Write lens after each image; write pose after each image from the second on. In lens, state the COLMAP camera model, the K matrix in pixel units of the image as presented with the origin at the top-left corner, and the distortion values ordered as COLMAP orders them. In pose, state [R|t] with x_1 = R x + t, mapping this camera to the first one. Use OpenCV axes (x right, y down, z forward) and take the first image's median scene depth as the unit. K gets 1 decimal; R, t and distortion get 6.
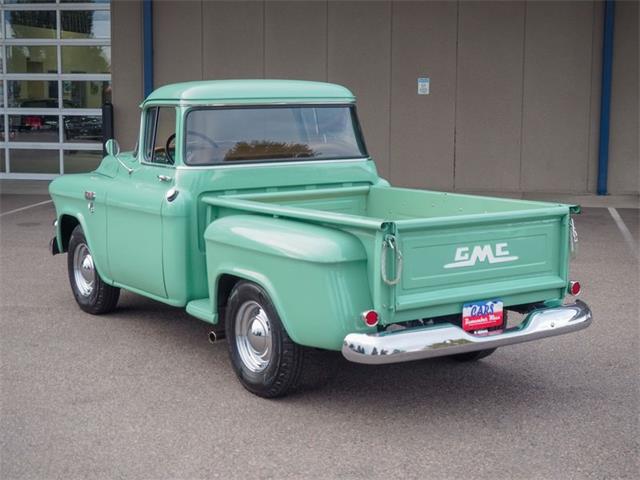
lens RADIAL K [[1036.6, 0, 320.9], [0, 1036.6, 240.1], [0, 0, 1]] dist [-0.003071, -0.048240]
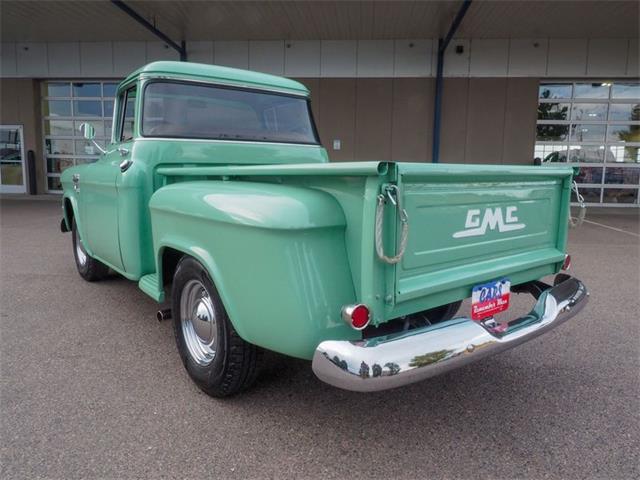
lens RADIAL K [[452.3, 0, 319.0], [0, 452.3, 229.3], [0, 0, 1]] dist [-0.011040, -0.000931]
pose [[0.996383, 0.000877, 0.084972, 0.000675], [-0.000267, 0.999974, -0.007181, 0.021073], [-0.084976, 0.007133, 0.996357, 0.629633]]
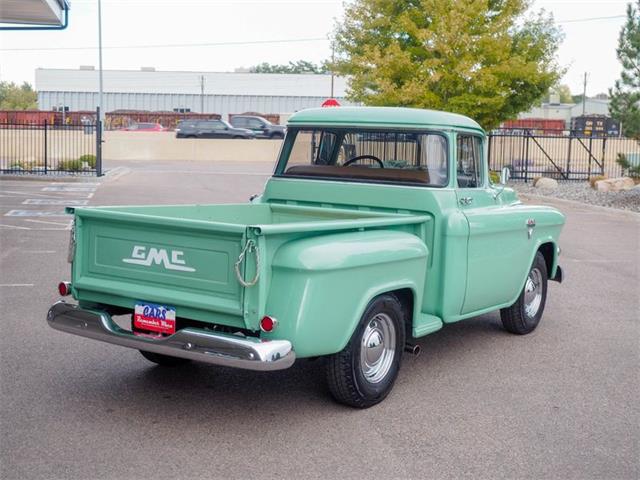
lens RADIAL K [[963.6, 0, 320.5], [0, 963.6, 239.3], [0, 0, 1]] dist [0.005293, -0.040030]
pose [[0.394120, 0.110099, -0.912440, 0.986866], [-0.170574, 0.984312, 0.045094, -0.067013], [0.903091, 0.137867, 0.406718, 0.701734]]
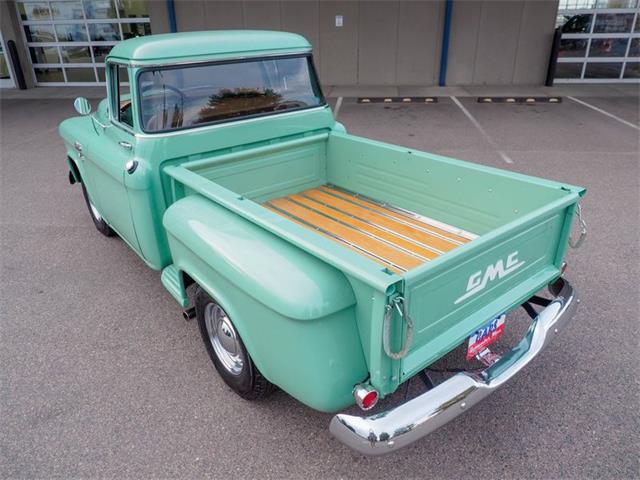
lens RADIAL K [[452.3, 0, 319.0], [0, 452.3, 229.3], [0, 0, 1]] dist [-0.011040, -0.000931]
pose [[0.996259, -0.055632, 0.066124, -0.000851], [0.034261, 0.956785, 0.288772, -0.115037], [-0.079331, -0.285426, 0.955112, 0.632864]]
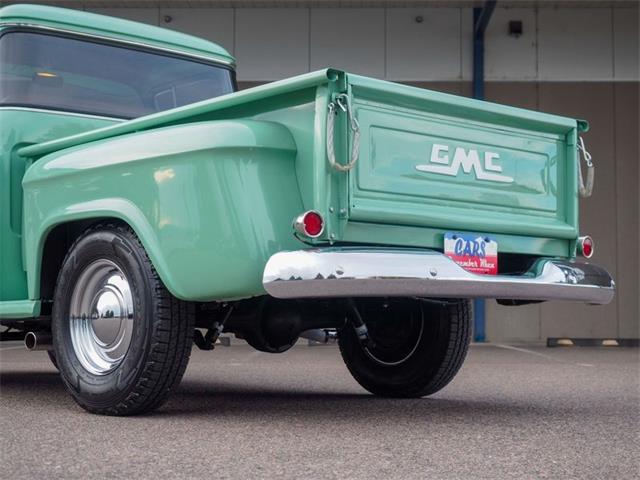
lens RADIAL K [[1123.5, 0, 309.9], [0, 1123.5, 249.9], [0, 0, 1]] dist [-0.010586, -0.068627]
pose [[0.986953, 0.010986, 0.160634, -0.049909], [0.021940, 0.979187, -0.201770, 0.191787], [-0.159507, 0.202662, 0.966171, 0.320195]]
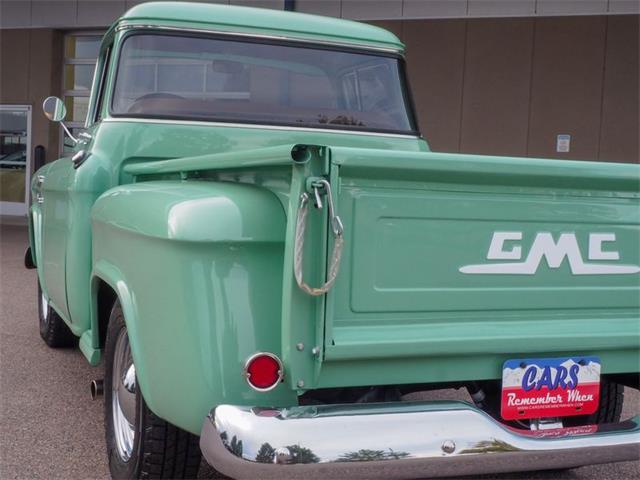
lens RADIAL K [[881.7, 0, 319.6], [0, 881.7, 228.3], [0, 0, 1]] dist [-0.001389, -0.015979]
pose [[0.980214, 0.049829, -0.191565, 0.118383], [-0.067863, 0.993738, -0.088762, 0.041040], [0.185942, 0.100006, 0.977458, 0.559147]]
